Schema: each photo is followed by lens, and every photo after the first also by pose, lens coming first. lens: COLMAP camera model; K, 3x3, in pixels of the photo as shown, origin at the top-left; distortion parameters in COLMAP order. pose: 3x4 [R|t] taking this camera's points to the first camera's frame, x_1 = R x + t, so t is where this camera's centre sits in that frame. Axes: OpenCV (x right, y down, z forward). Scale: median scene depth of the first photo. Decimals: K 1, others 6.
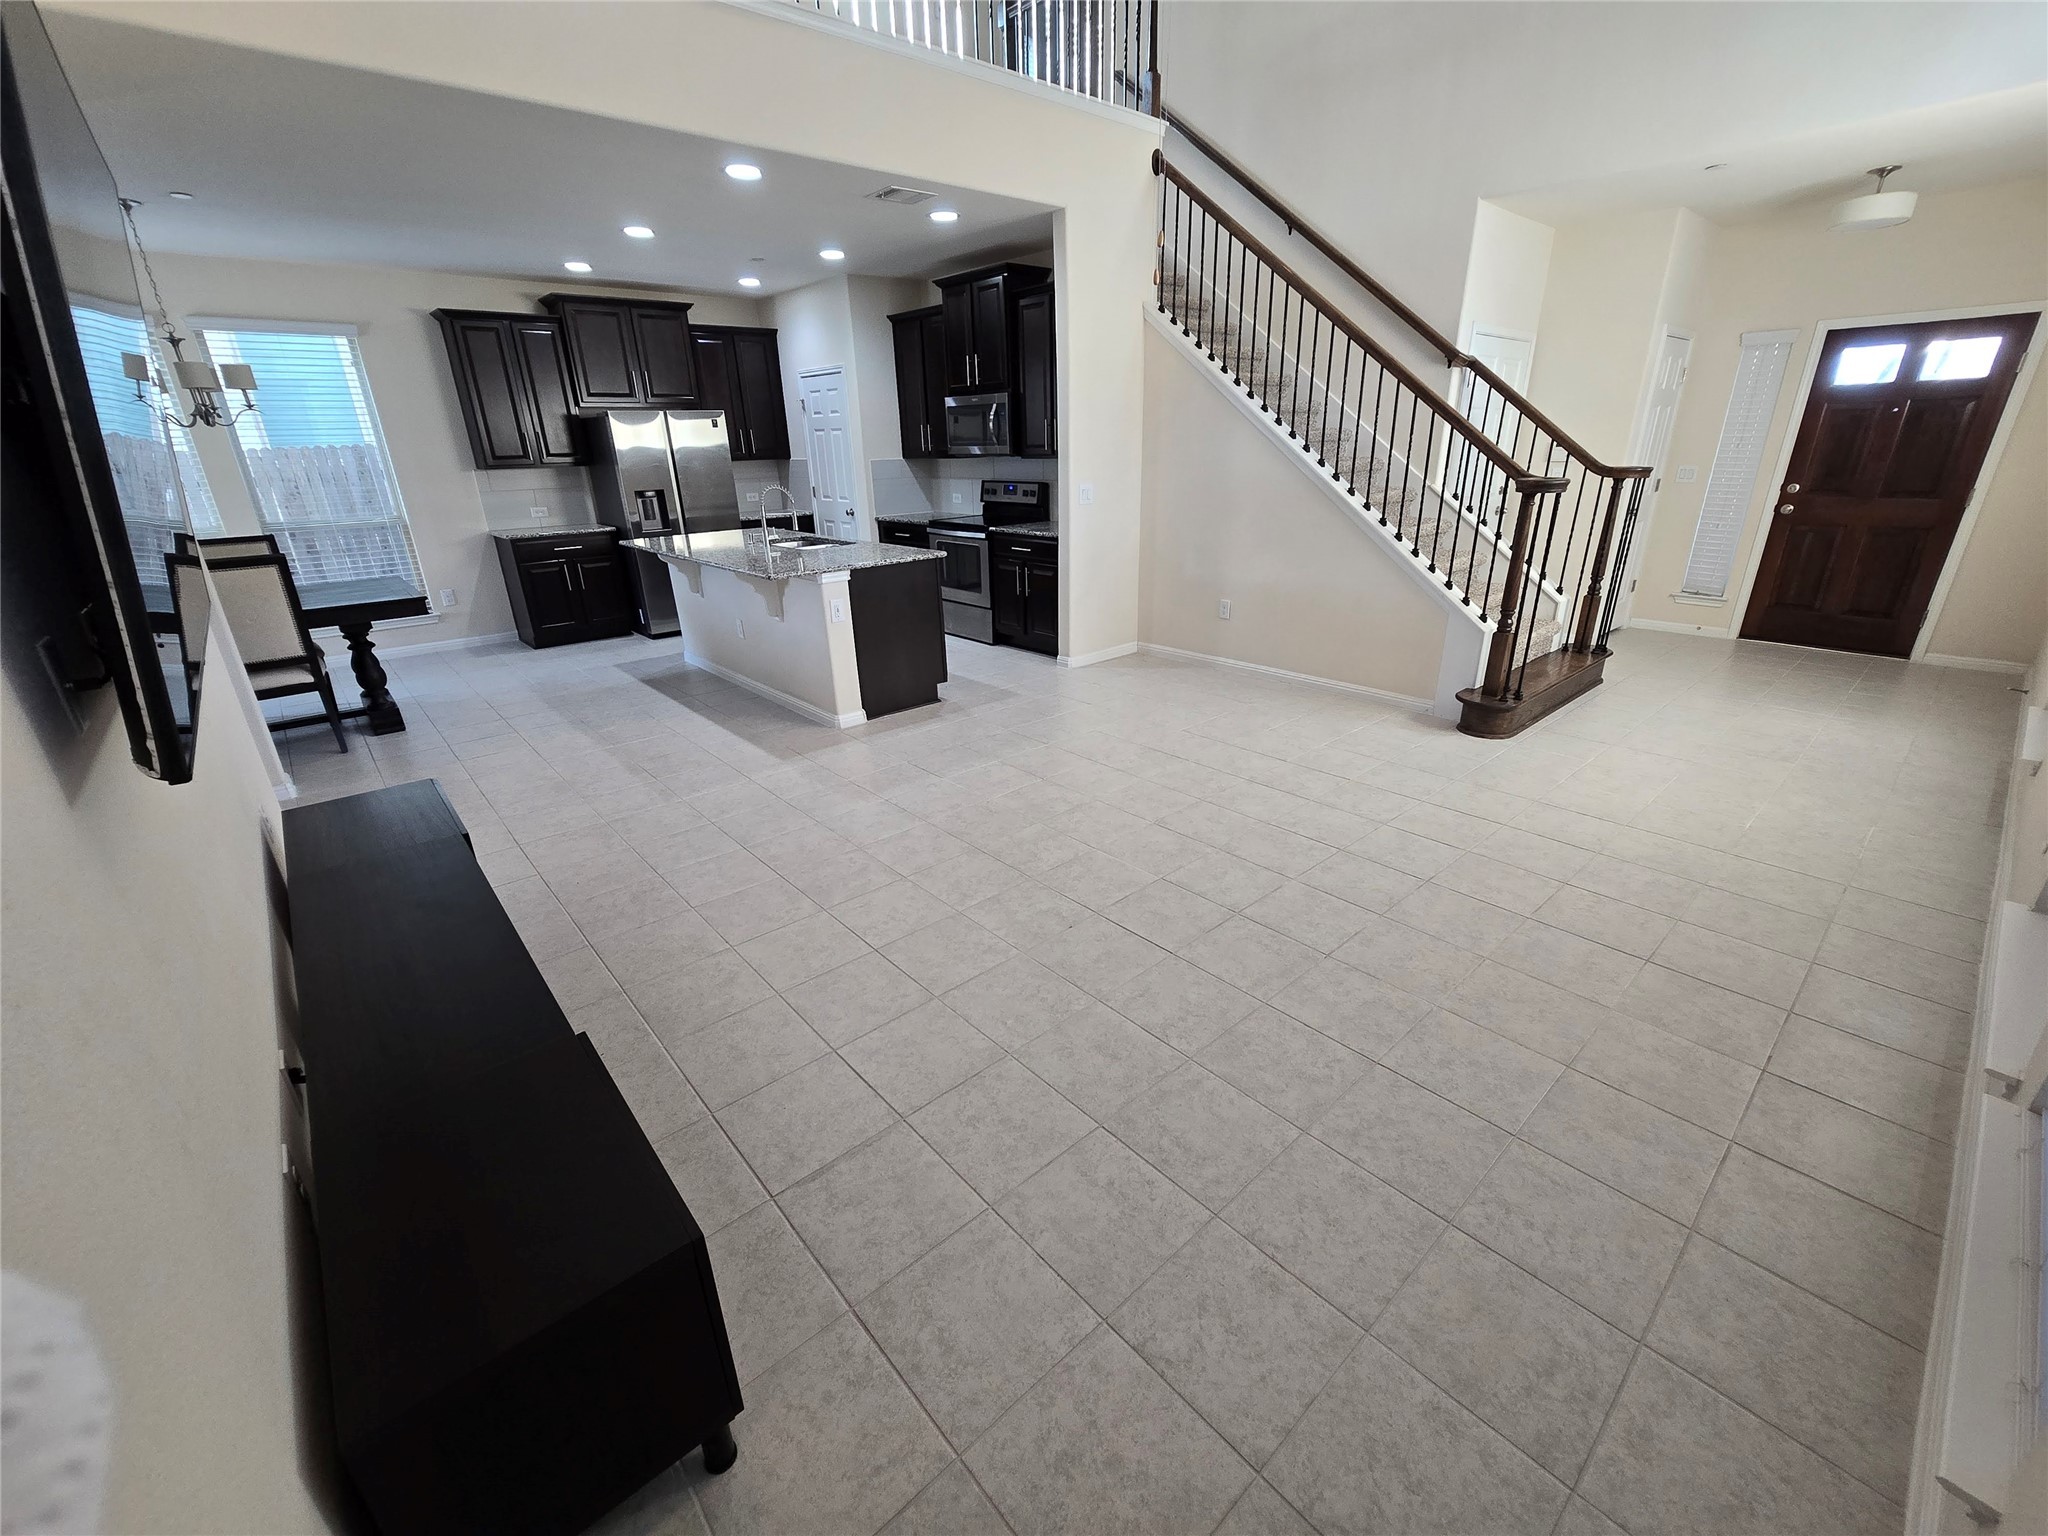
lens RADIAL K [[842.2, 0, 1031.1], [0, 842.2, 771.4], [0, 0, 1]] dist [0.000162, -0.000889]
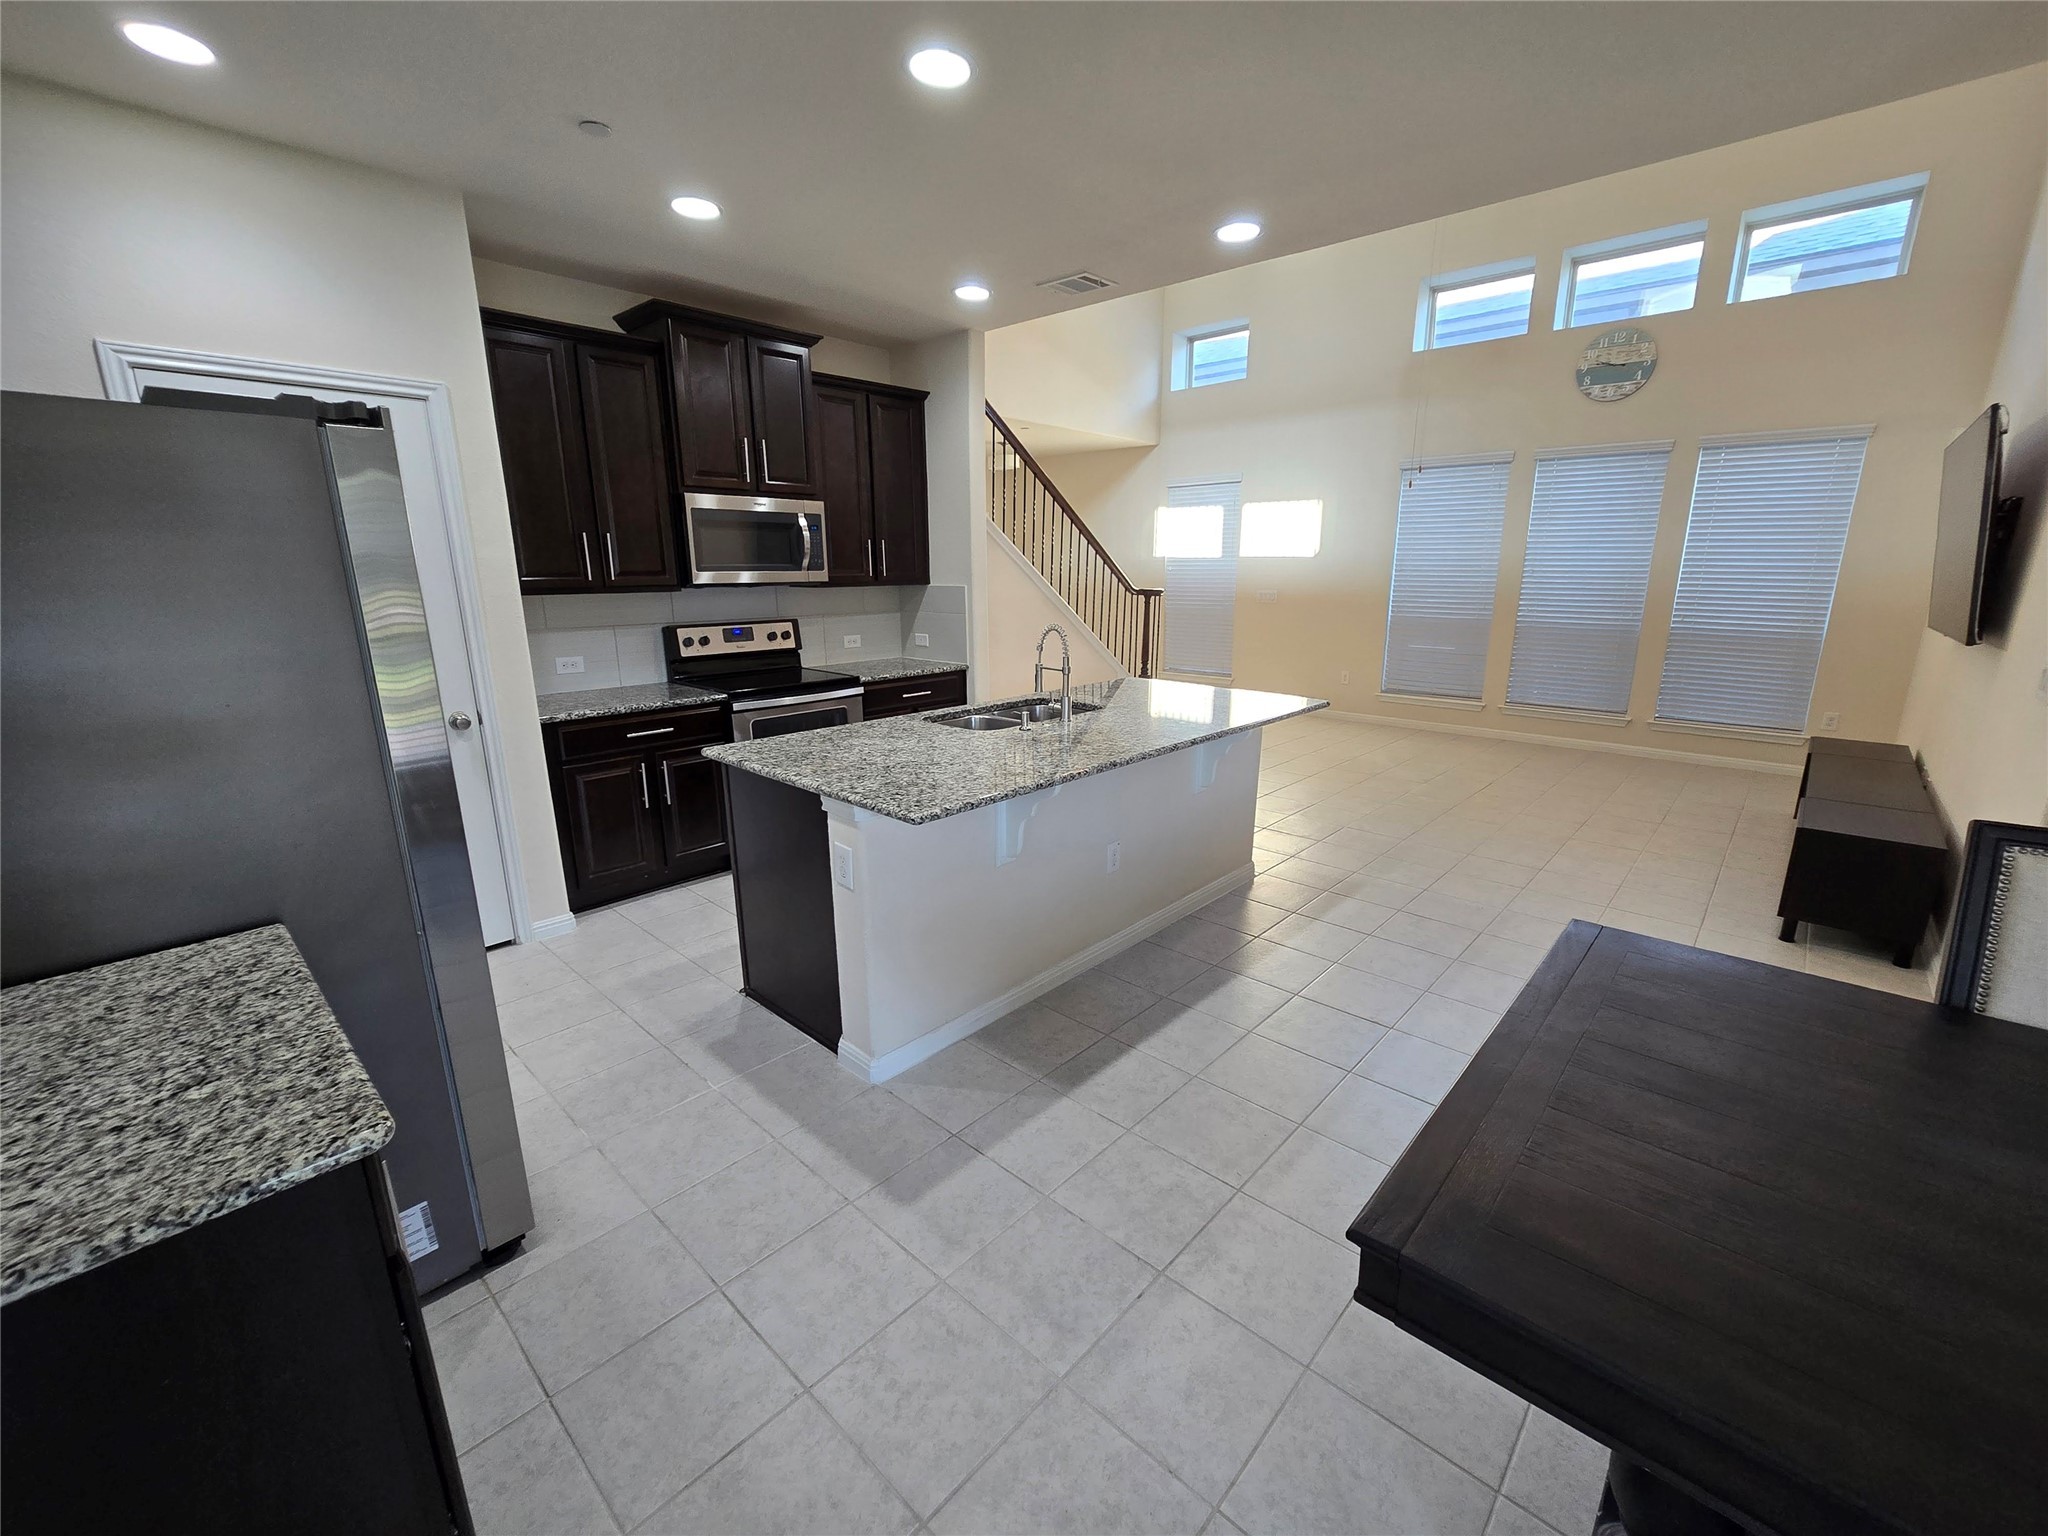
lens RADIAL K [[833.8, 0, 1032.2], [0, 833.8, 774.6], [0, 0, 1]] dist [0.000030, 0.000093]
pose [[-0.104780, -0.223113, 0.969145, -1.100261], [0.367917, 0.896671, 0.246206, -0.475613], [-0.923936, 0.382363, -0.011866, 1.271831]]
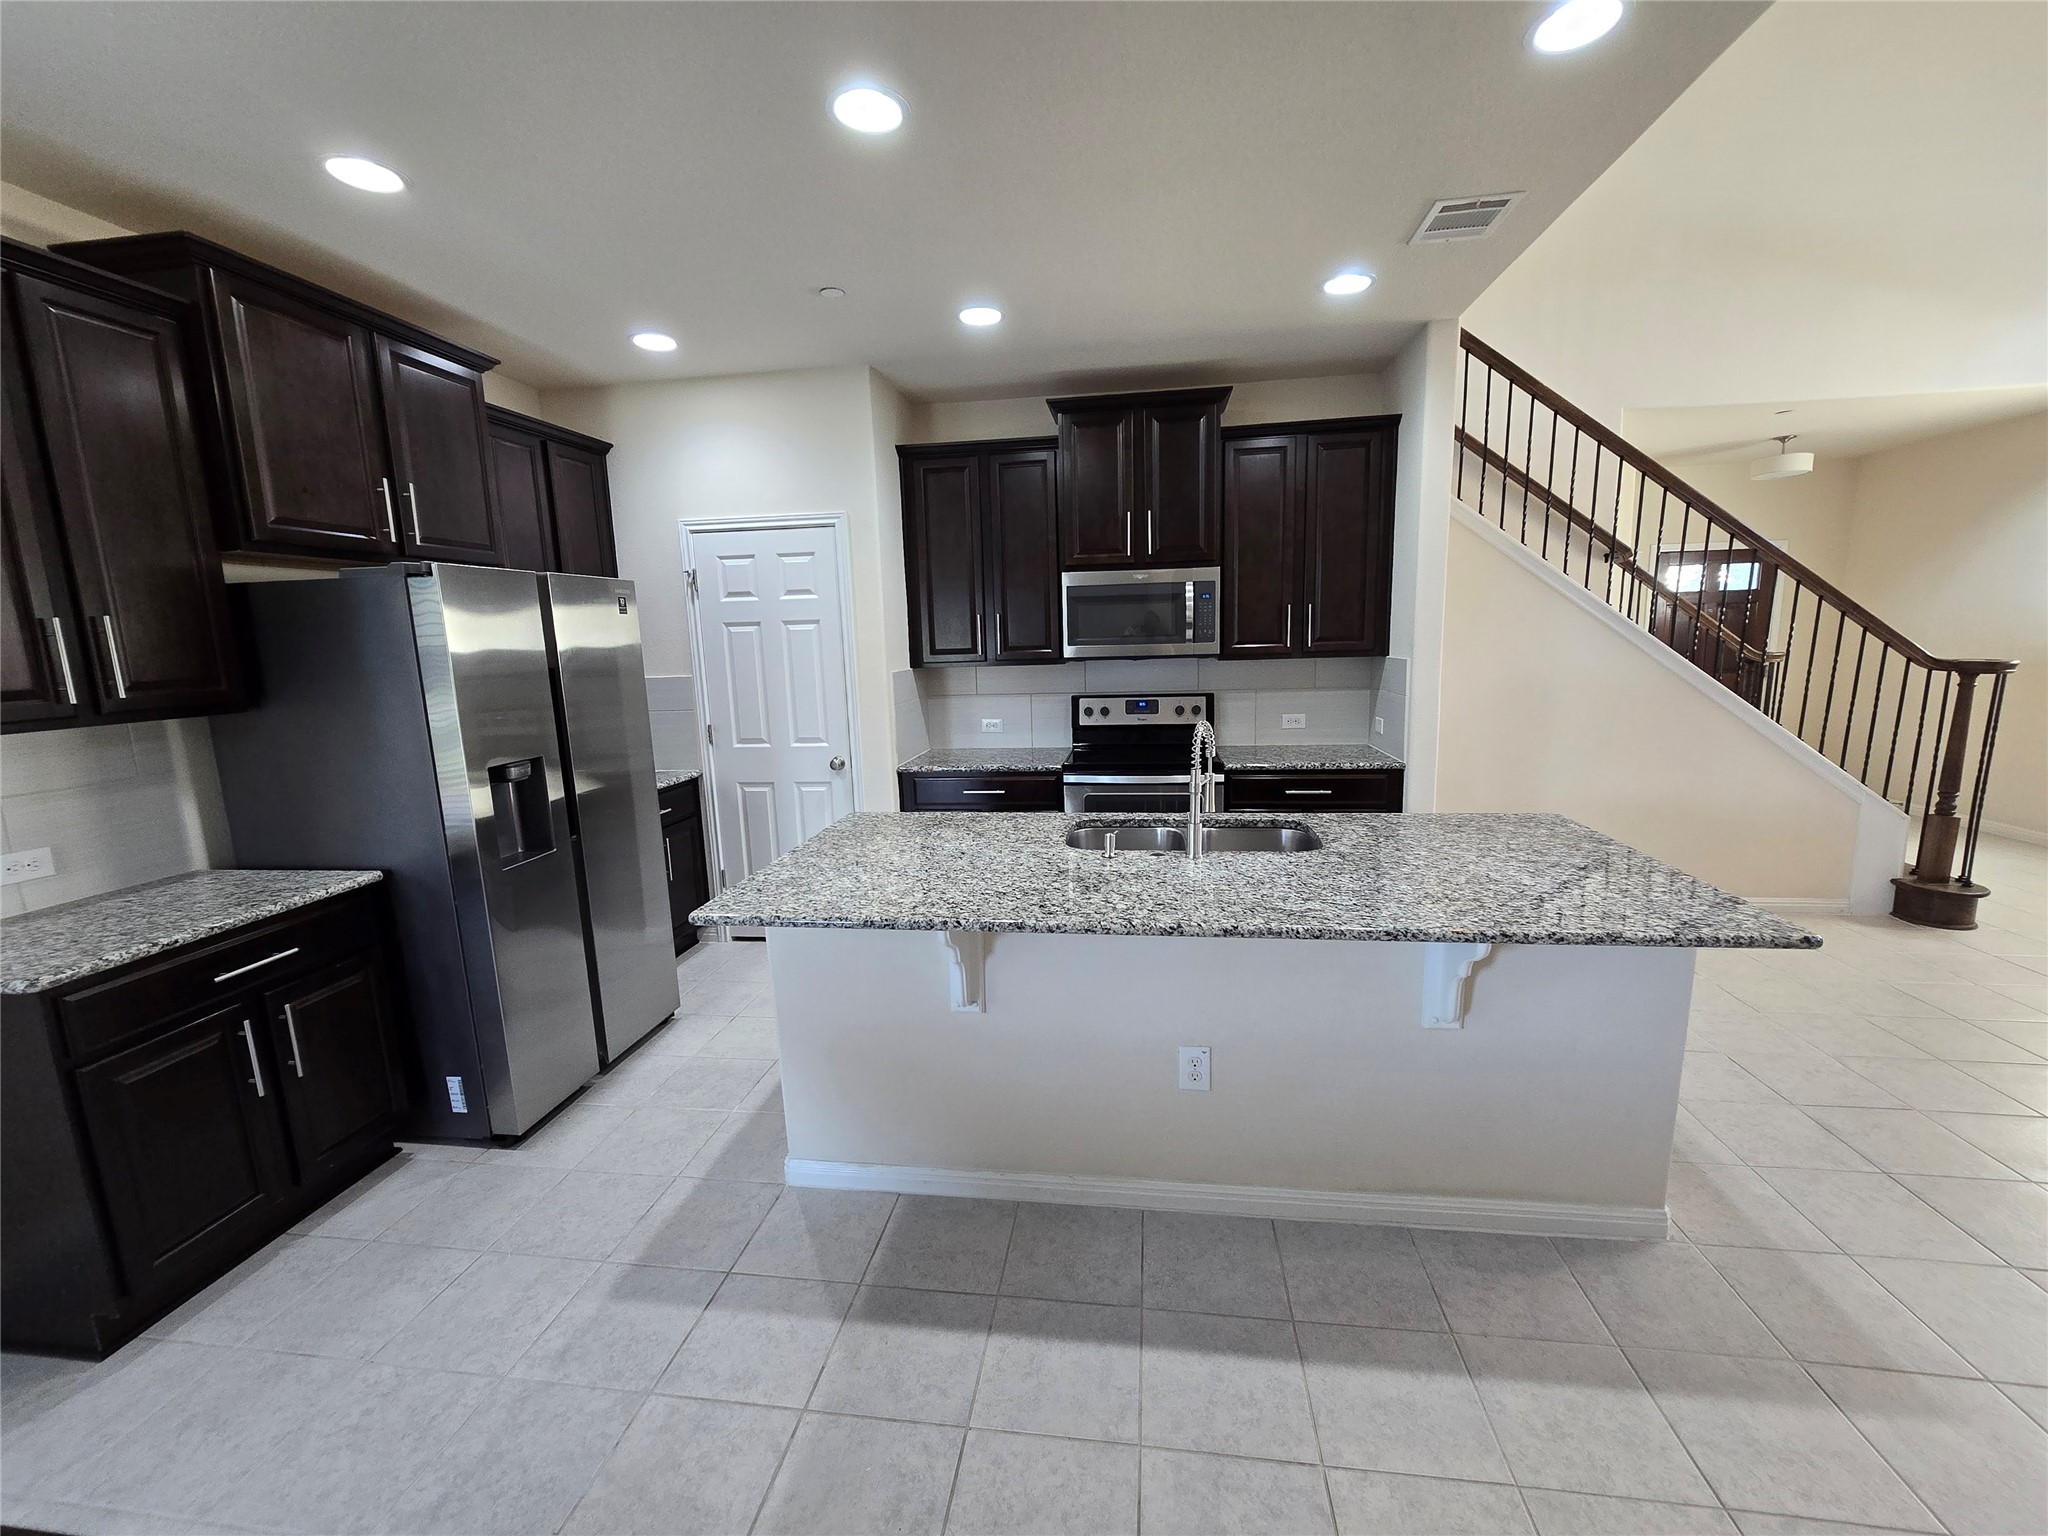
lens RADIAL K [[833.8, 0, 1032.2], [0, 833.8, 774.6], [0, 0, 1]] dist [0.000030, 0.000093]
pose [[0.756428, -0.108907, 0.644947, -0.792948], [0.251168, 0.958807, -0.132677, -0.332268], [-0.603930, 0.262350, 0.752622, 0.871842]]
